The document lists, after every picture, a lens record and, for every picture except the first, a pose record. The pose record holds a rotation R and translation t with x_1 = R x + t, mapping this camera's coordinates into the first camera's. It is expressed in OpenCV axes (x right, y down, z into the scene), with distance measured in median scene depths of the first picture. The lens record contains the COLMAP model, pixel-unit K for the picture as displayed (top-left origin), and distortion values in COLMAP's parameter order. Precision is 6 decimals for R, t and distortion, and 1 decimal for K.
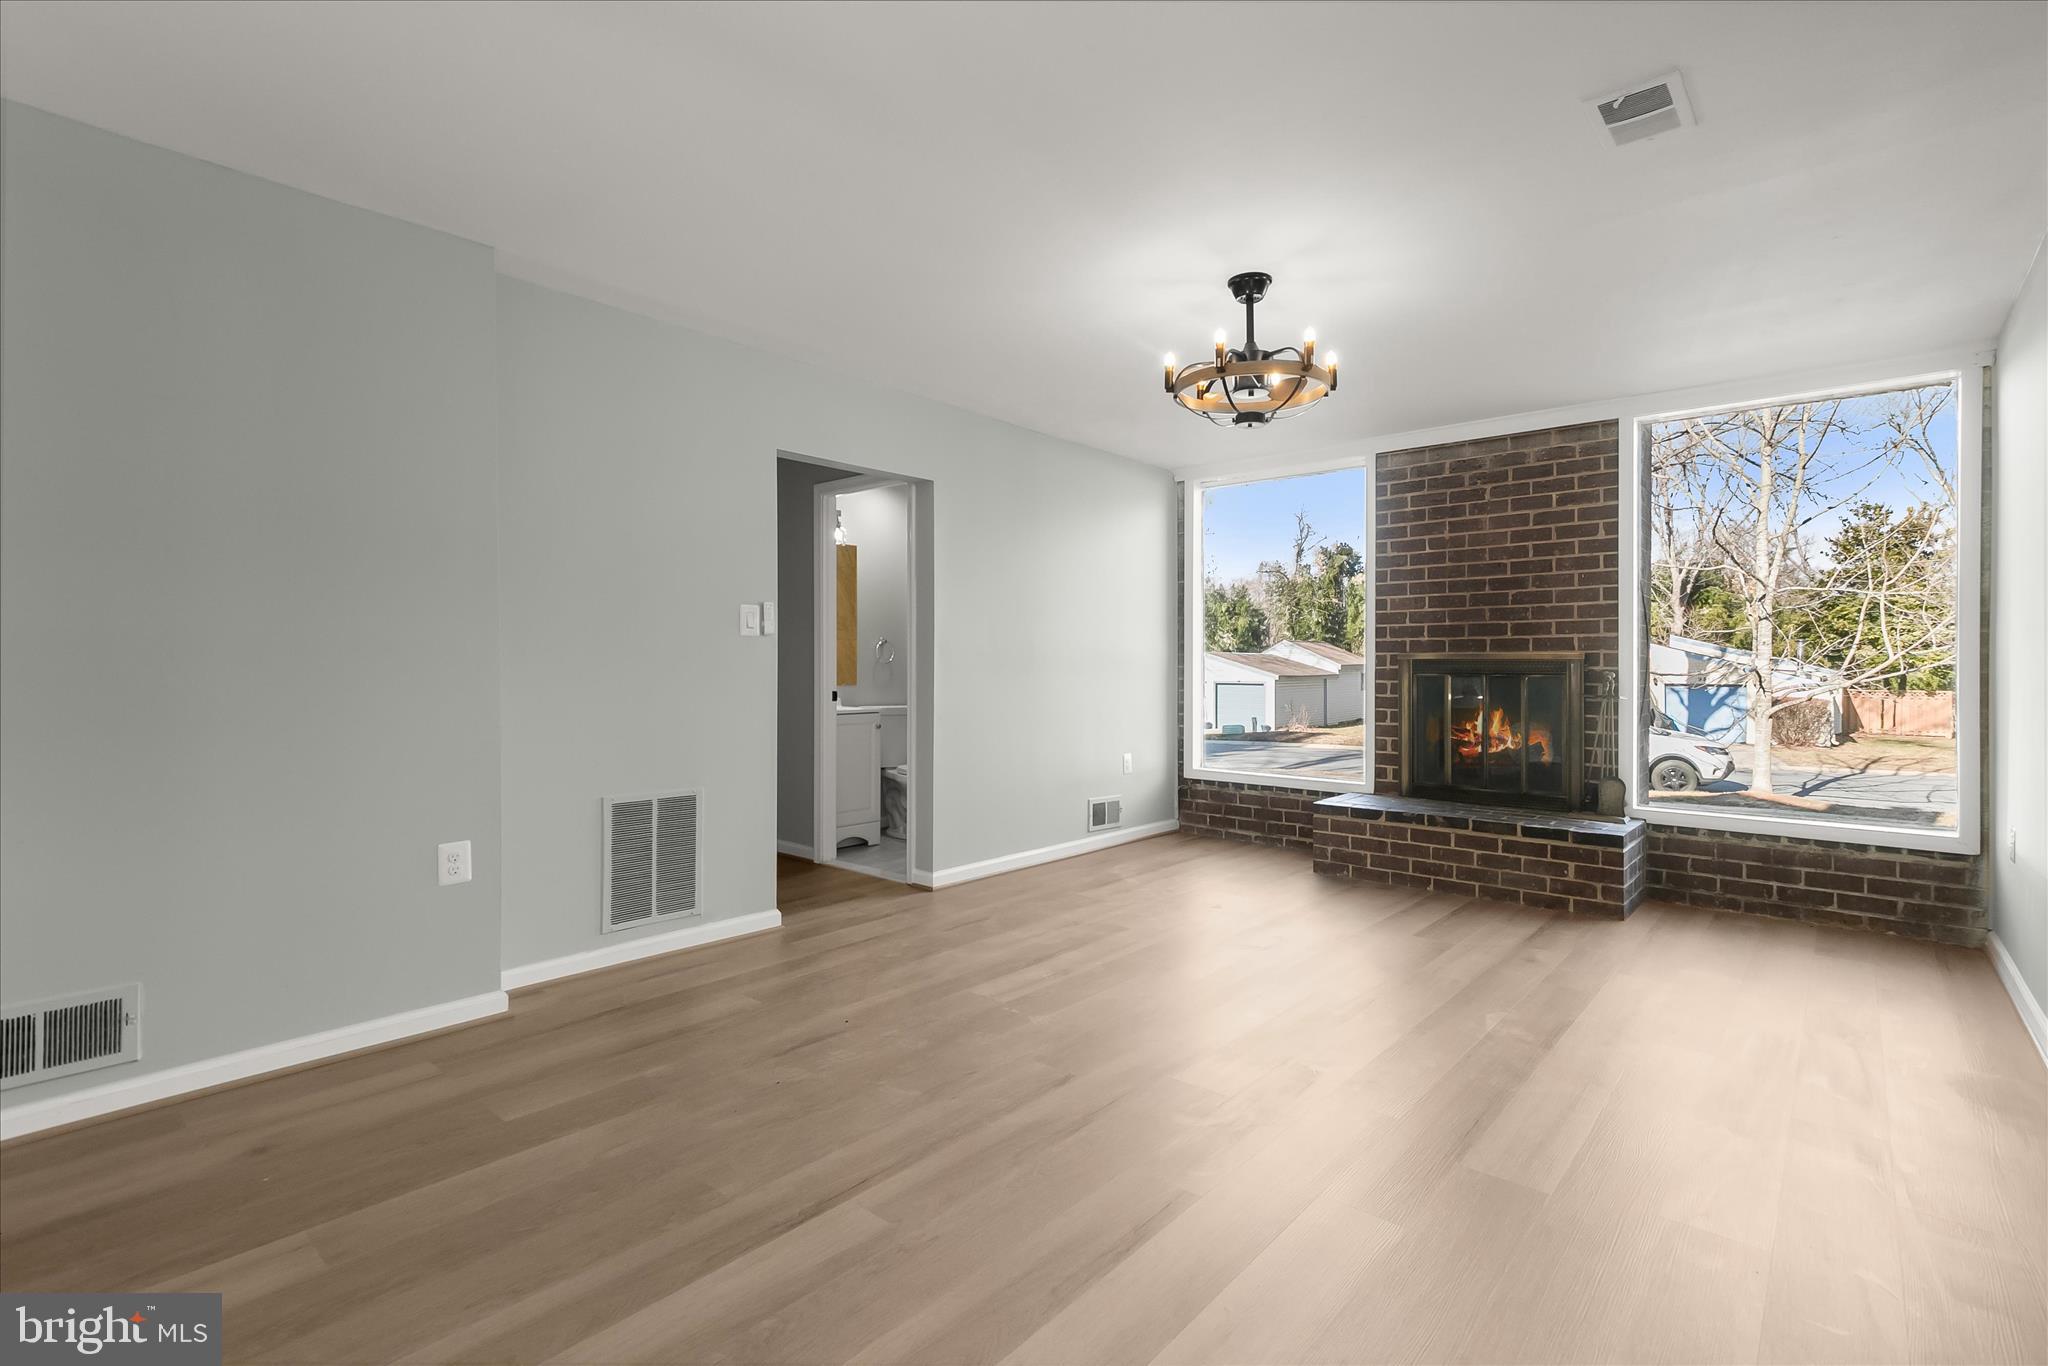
lens RADIAL K [[946.5, 0, 1052.8], [0, 946.5, 663.1], [0, 0, 1]] dist [0.001850, 0.000024]
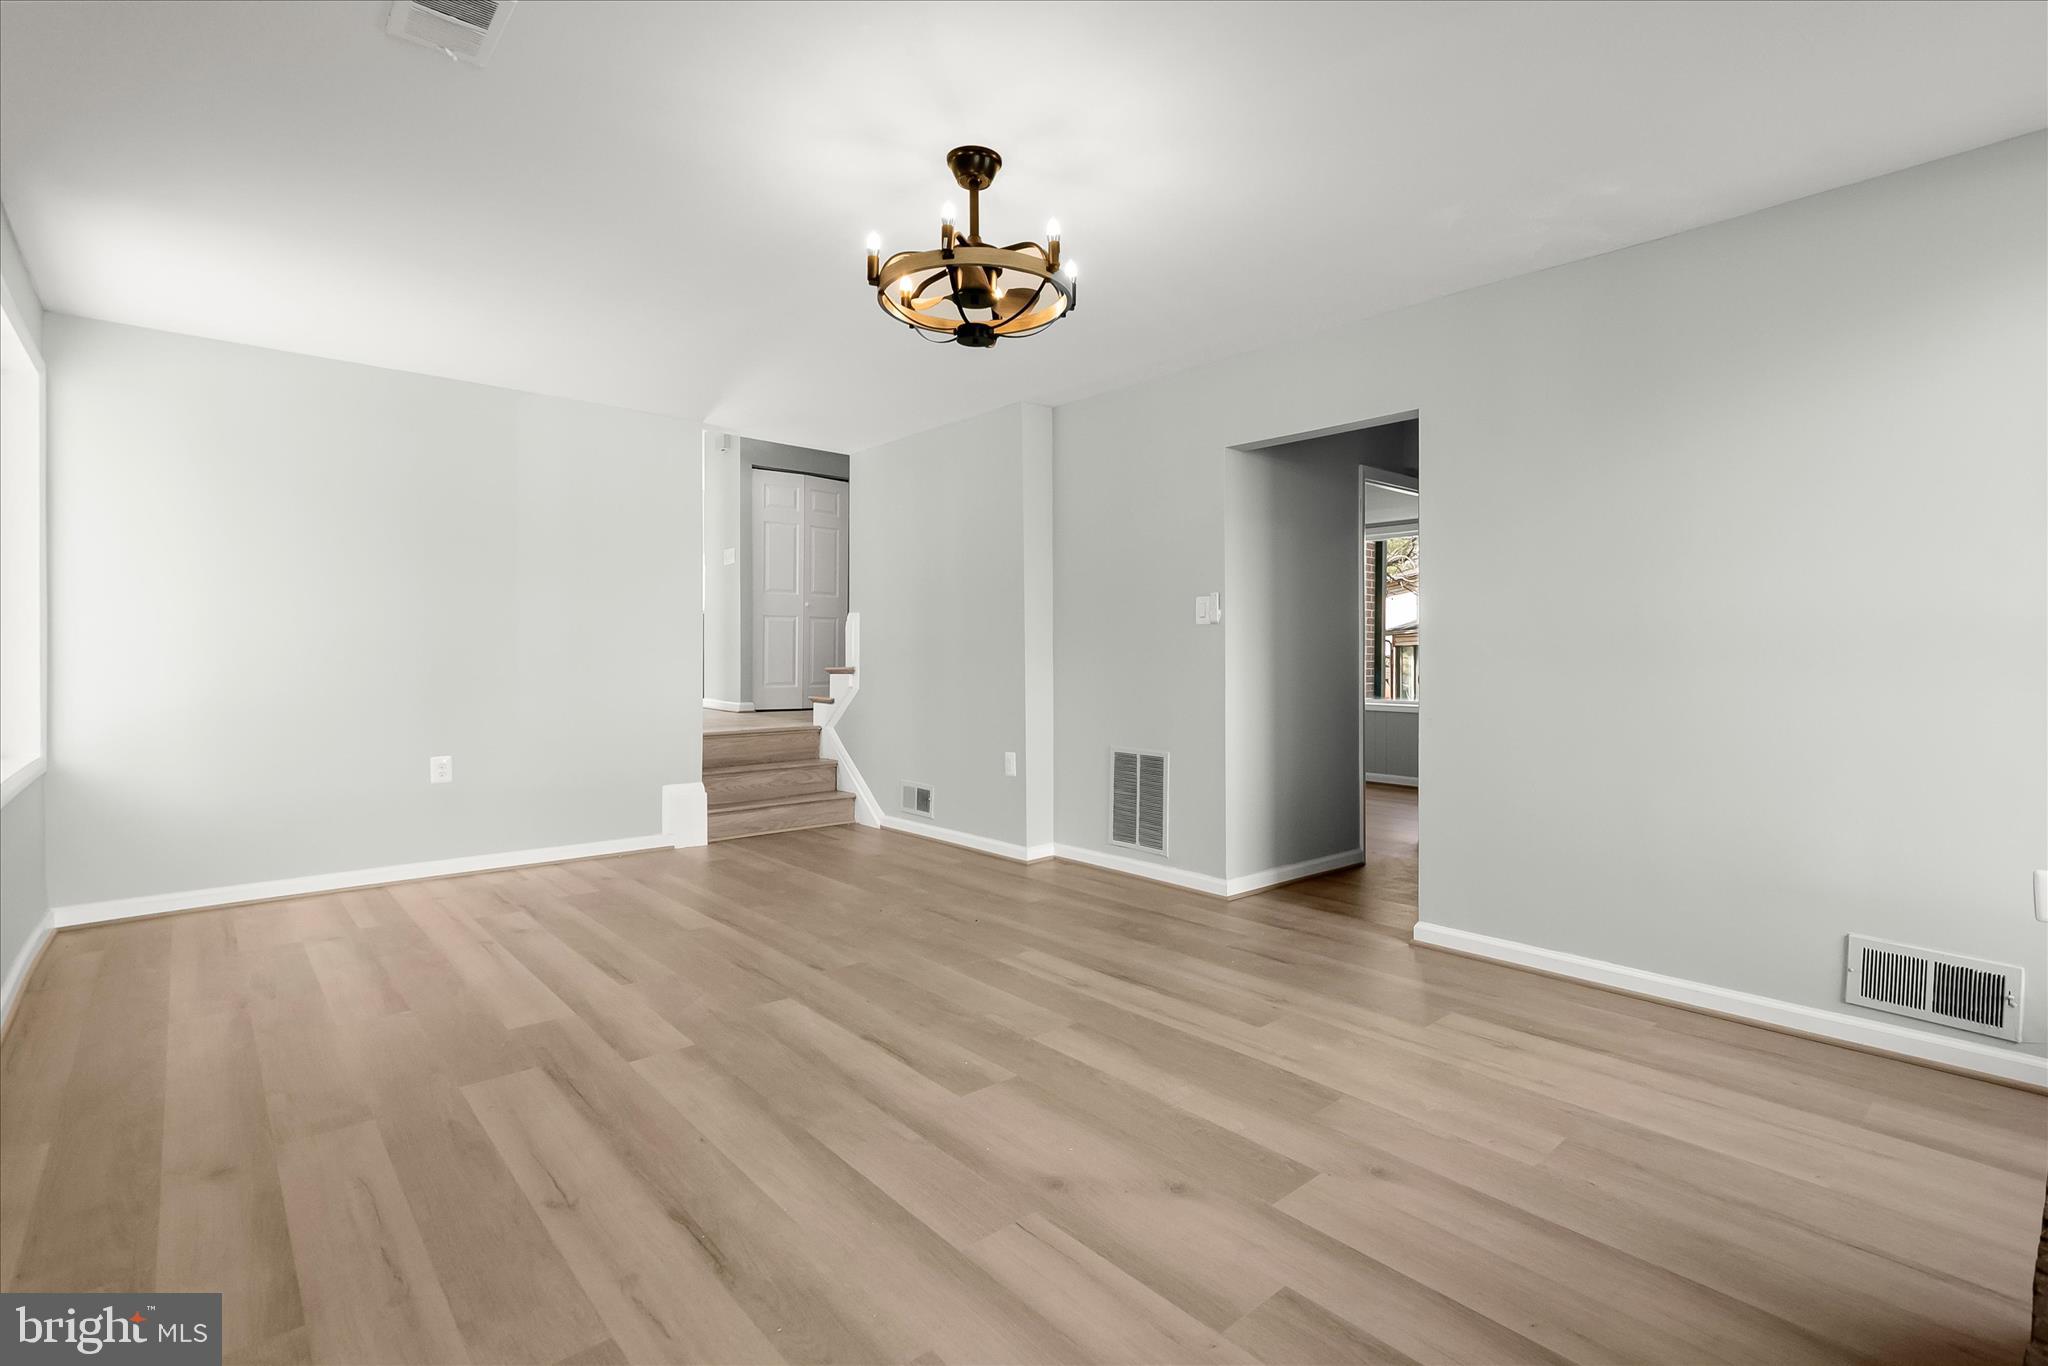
lens RADIAL K [[956.1, 0, 1024.2], [0, 956.1, 674.4], [0, 0, 1]] dist [0.001499, -0.000037]
pose [[-0.145059, 0.020094, -0.989219, 0.630207], [-0.001743, 0.999787, 0.020564, 0.006151], [0.989421, 0.004708, -0.144993, 0.736745]]
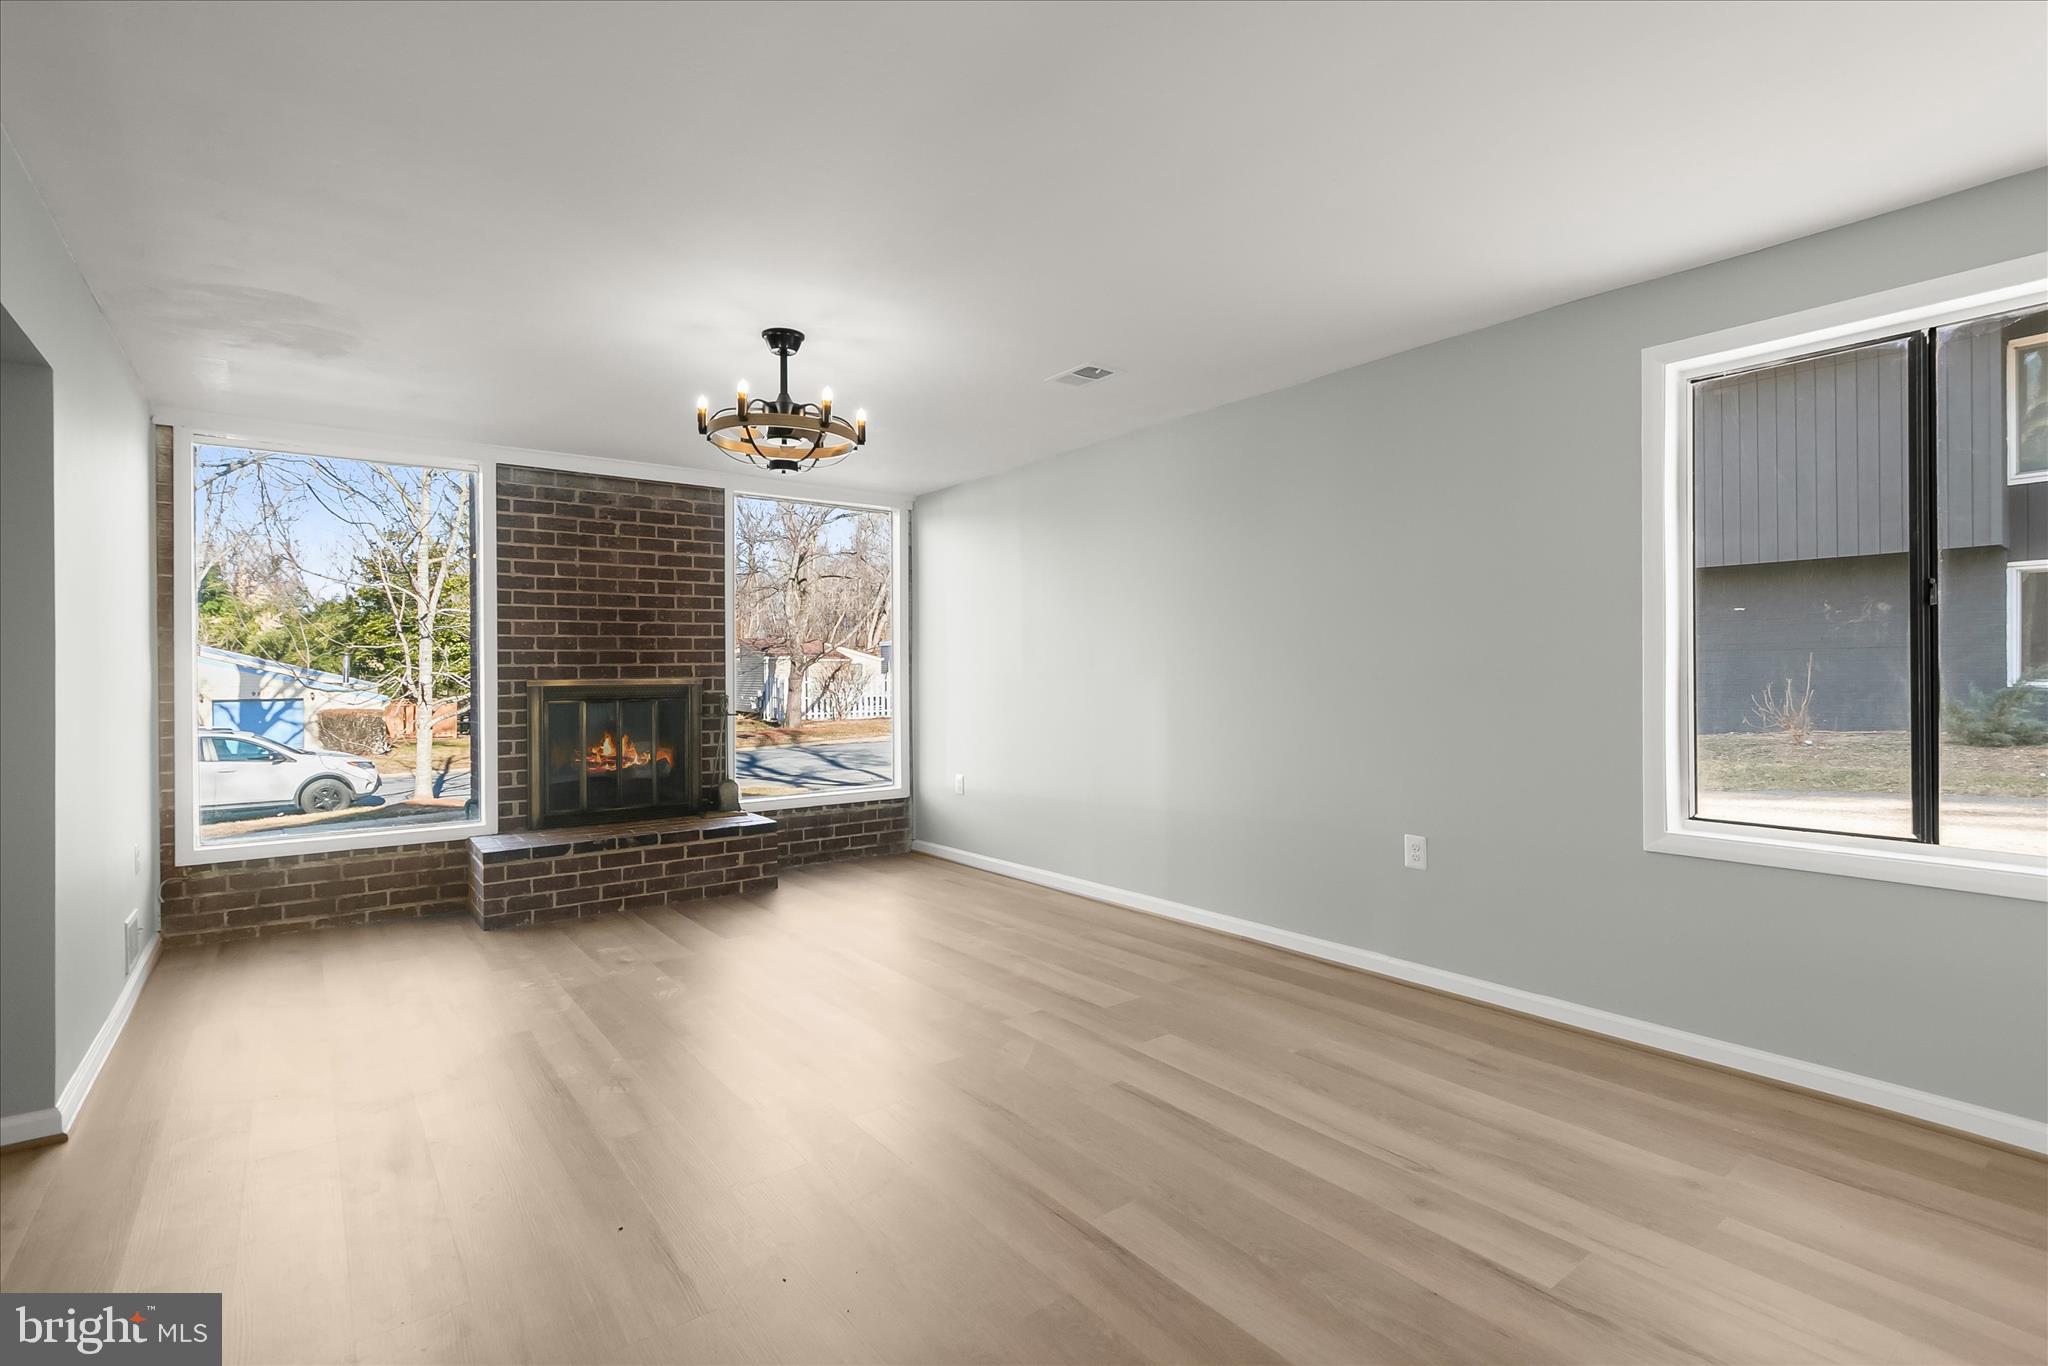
lens RADIAL K [[956.1, 0, 1024.2], [0, 956.1, 674.4], [0, 0, 1]] dist [0.001499, -0.000037]
pose [[0.213162, -0.007528, 0.976988, -0.493008], [0.006710, 0.999958, 0.006242, -0.020031], [-0.976994, 0.005225, 0.213203, 0.326830]]
